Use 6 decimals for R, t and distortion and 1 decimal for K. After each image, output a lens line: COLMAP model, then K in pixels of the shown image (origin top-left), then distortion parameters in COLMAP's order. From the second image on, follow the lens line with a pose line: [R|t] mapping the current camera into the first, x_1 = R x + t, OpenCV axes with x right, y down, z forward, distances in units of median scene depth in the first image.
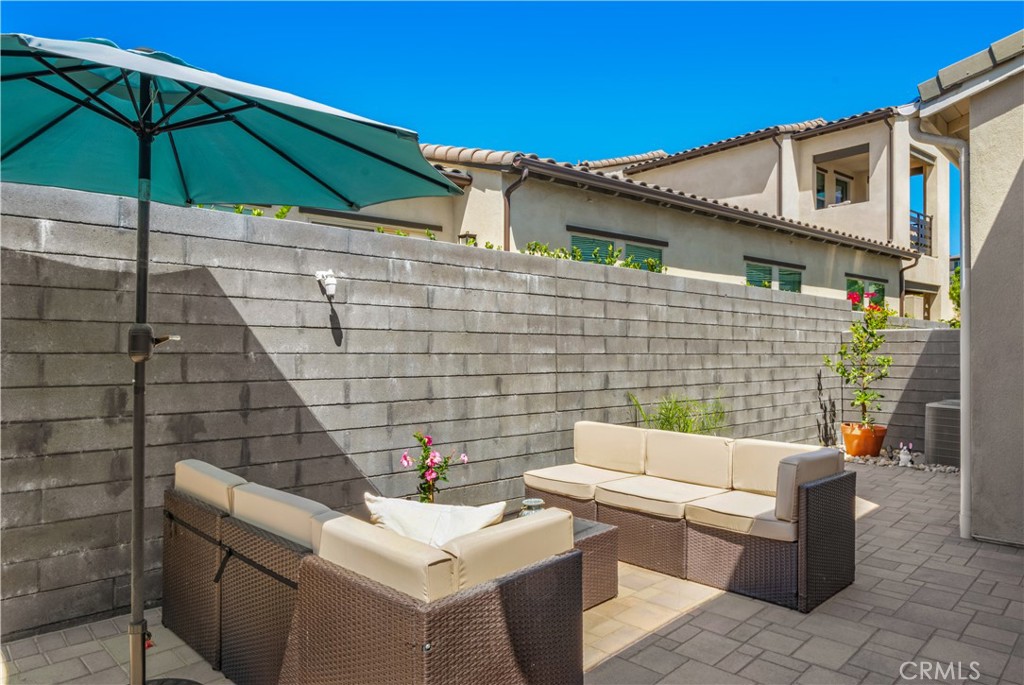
lens RADIAL K [[642.5, 0, 531.7], [0, 642.5, 348.6], [0, 0, 1]] dist [-0.011360, 0.002398]
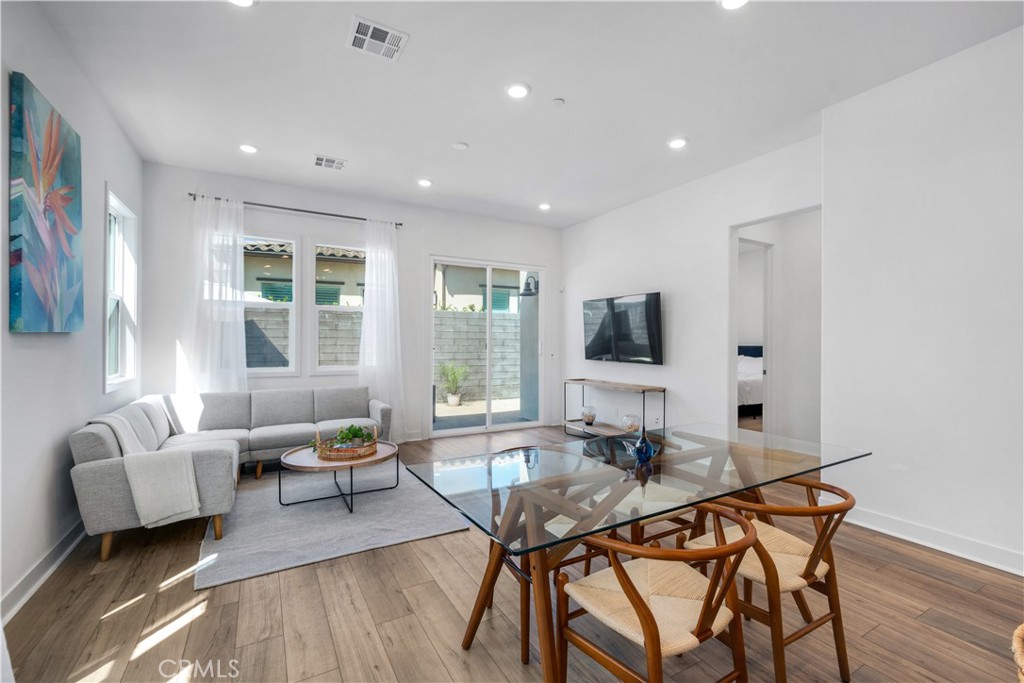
lens RADIAL K [[455.3, 0, 536.4], [0, 455.3, 338.1], [0, 0, 1]] dist [0.003110, -0.000476]
pose [[0.961724, -0.006861, -0.273934, 1.209745], [0.003506, 0.999913, -0.012735, 0.004077], [0.273998, 0.011287, 0.961664, -0.711429]]
